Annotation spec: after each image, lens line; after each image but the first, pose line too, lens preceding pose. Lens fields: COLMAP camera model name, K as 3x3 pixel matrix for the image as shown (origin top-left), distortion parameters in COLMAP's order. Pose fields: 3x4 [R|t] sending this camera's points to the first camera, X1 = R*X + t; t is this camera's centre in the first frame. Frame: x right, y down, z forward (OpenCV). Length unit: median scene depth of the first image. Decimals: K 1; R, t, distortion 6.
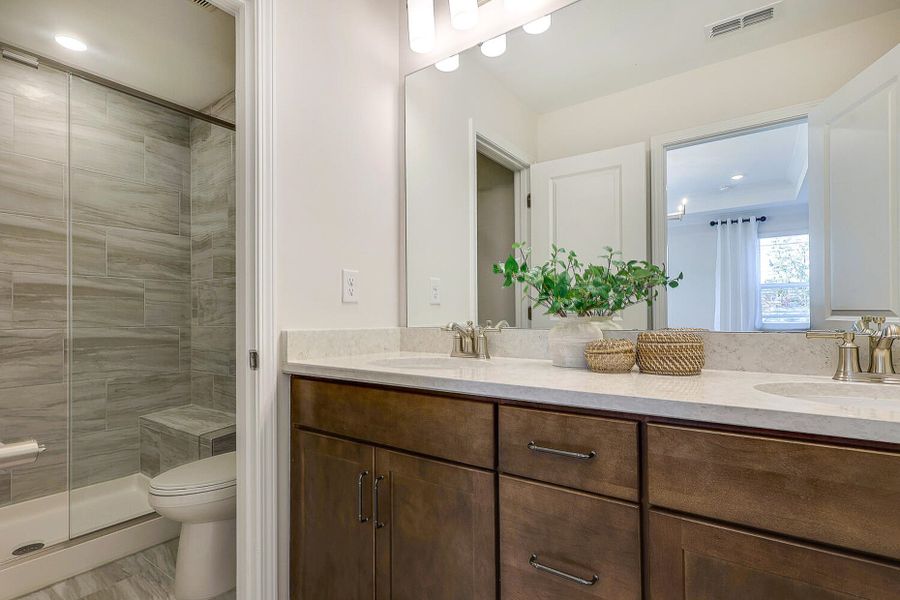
lens RADIAL K [[435.2, 0, 452.7], [0, 435.2, 302.2], [0, 0, 1]] dist [-0.002358, 0.002597]
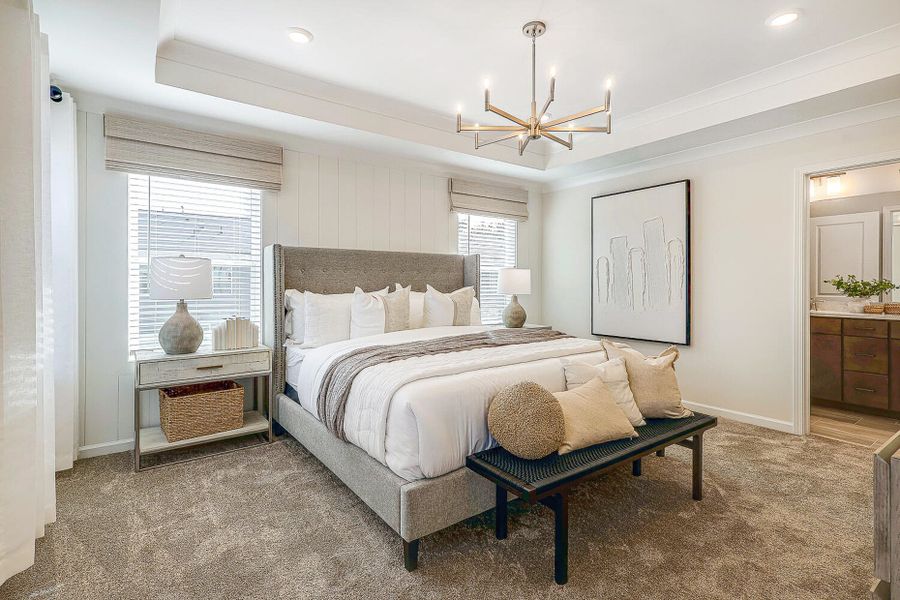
lens RADIAL K [[435.2, 0, 447.9], [0, 435.2, 298.9], [0, 0, 1]] dist [-0.002358, 0.002597]
pose [[0.950368, 0.012374, -0.310881, -2.136906], [-0.003060, 0.999532, 0.030429, -0.063282], [0.311112, -0.027967, 0.949962, -3.998617]]
